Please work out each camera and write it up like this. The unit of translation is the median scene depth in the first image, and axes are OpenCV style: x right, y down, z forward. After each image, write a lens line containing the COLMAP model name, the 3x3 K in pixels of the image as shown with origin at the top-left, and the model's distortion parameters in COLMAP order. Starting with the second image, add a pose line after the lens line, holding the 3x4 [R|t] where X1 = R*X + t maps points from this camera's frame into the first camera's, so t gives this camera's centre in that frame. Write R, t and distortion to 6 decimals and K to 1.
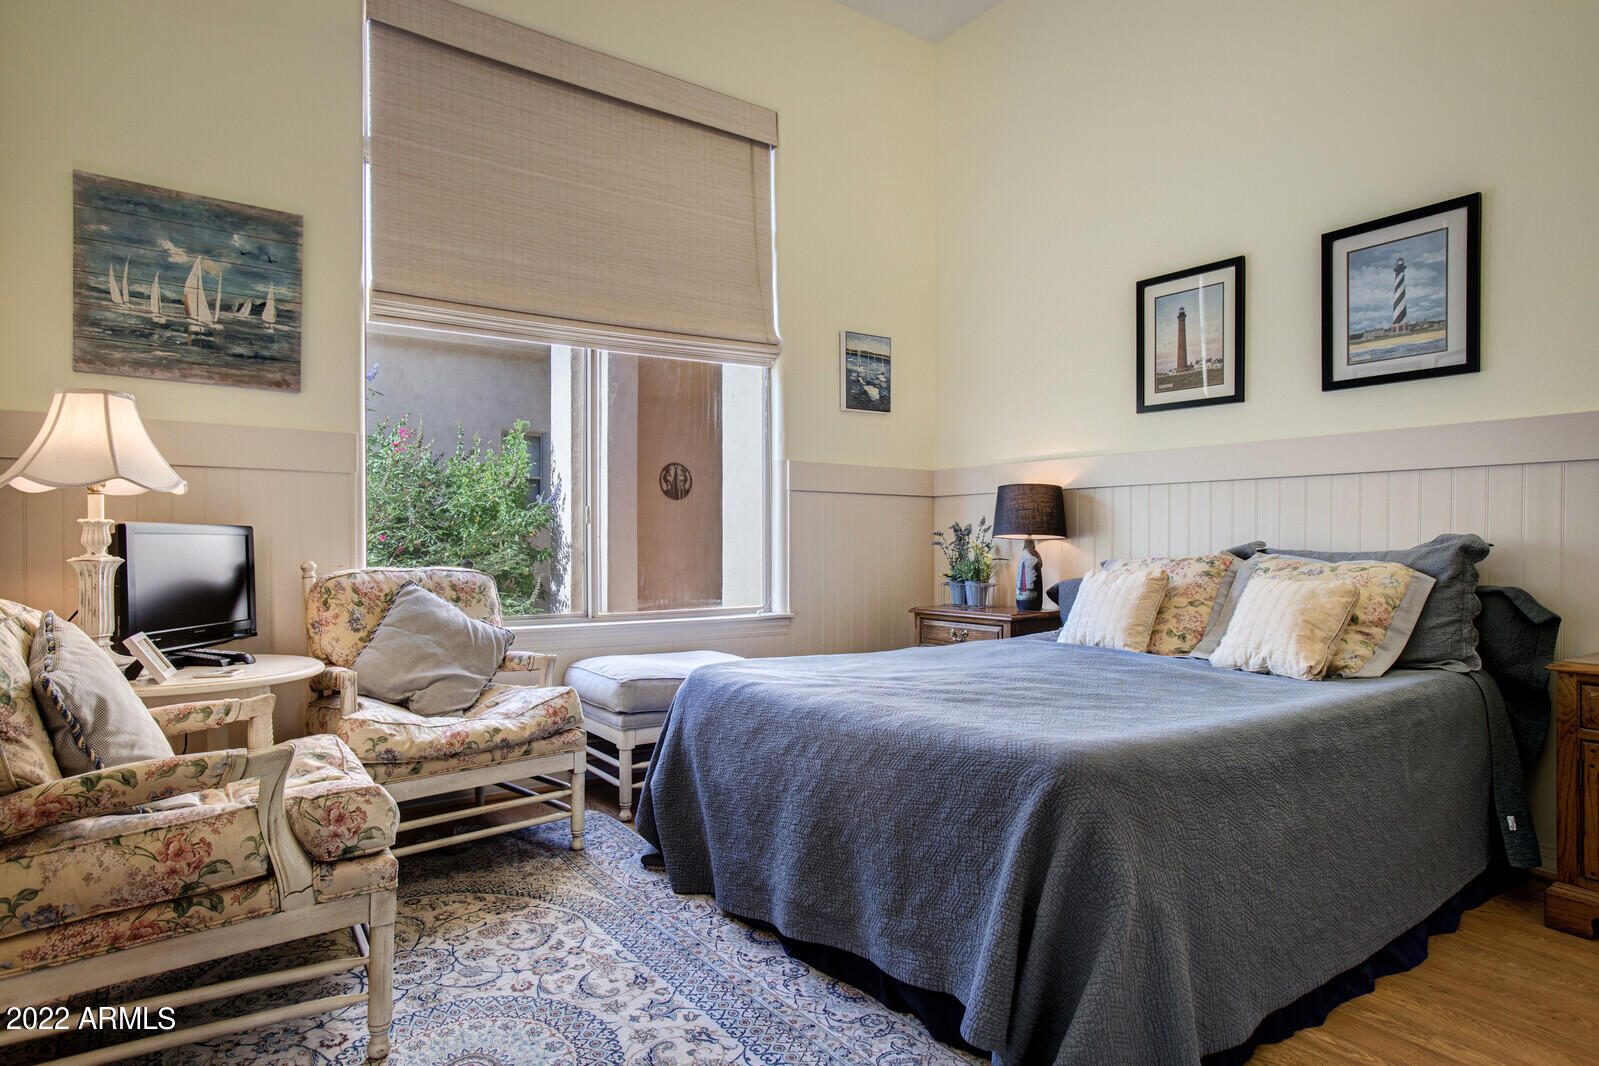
lens RADIAL K [[886.9, 0, 792.8], [0, 886.9, 540.8], [0, 0, 1]] dist [-0.015095, 0.008635]
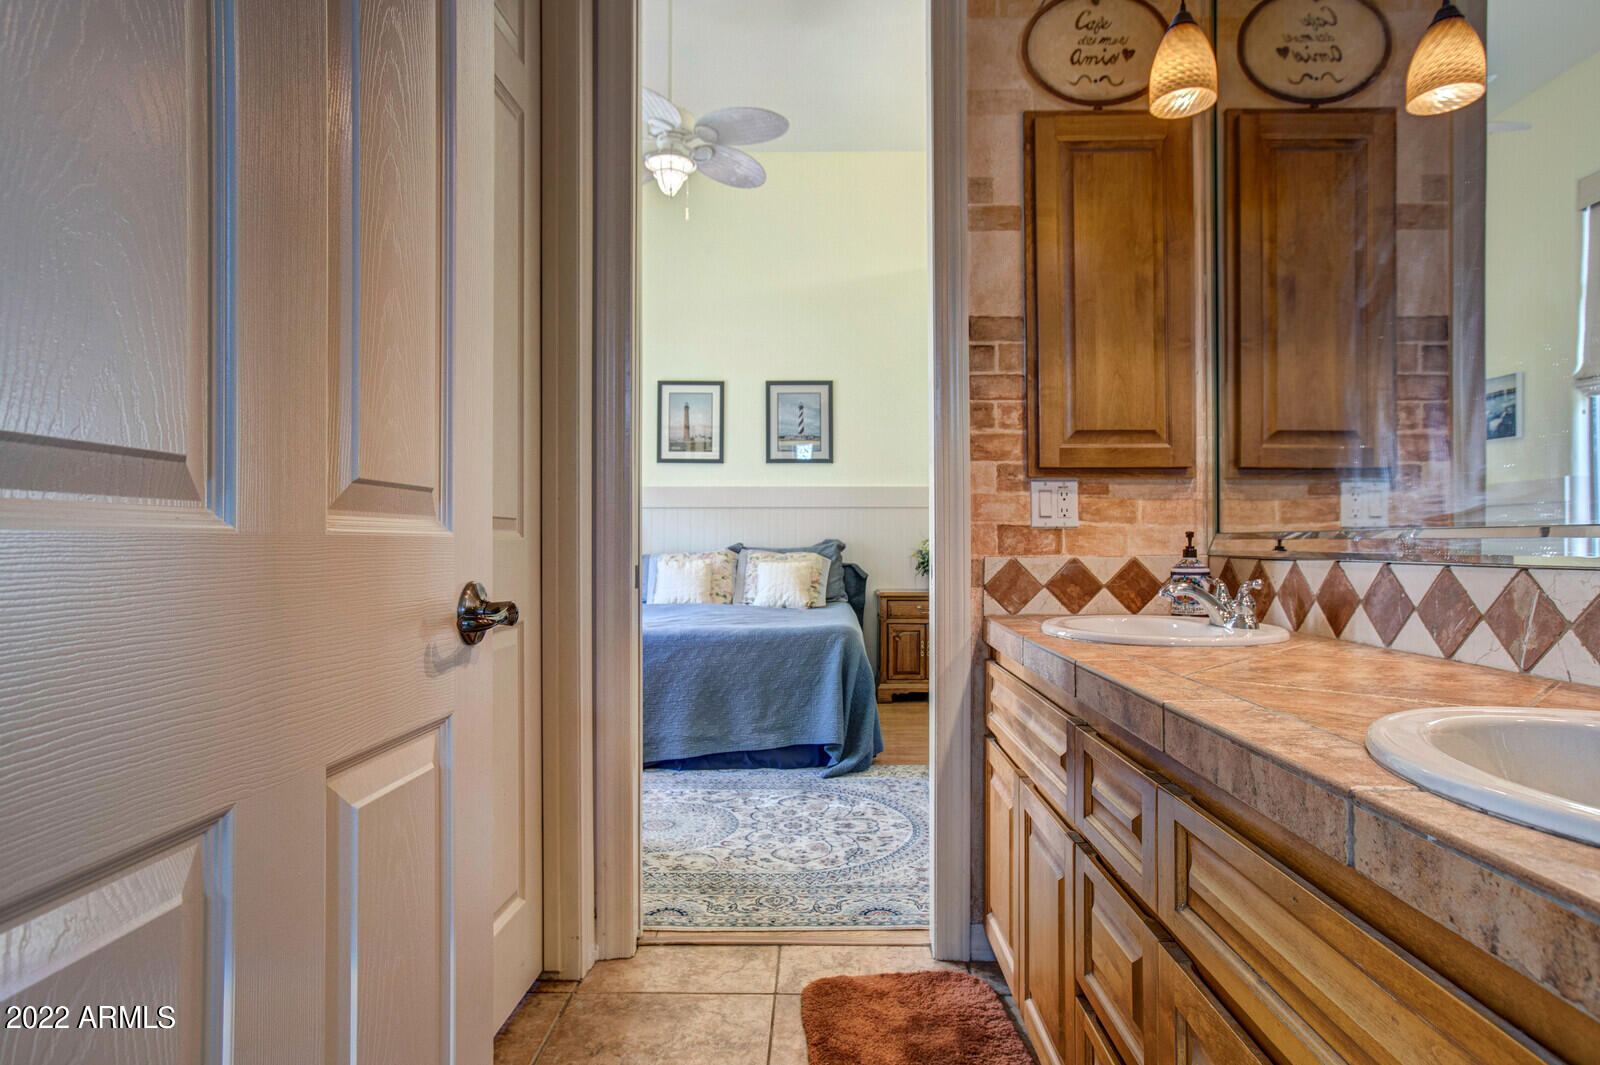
lens RADIAL K [[887.5, 0, 809.9], [0, 887.5, 529.6], [0, 0, 1]] dist [-0.015095, 0.008635]
pose [[0.588396, 0.011758, 0.808487, -1.049986], [0.001456, 0.999877, -0.015600, 0.002874], [-0.808571, 0.010356, 0.588307, -0.231615]]
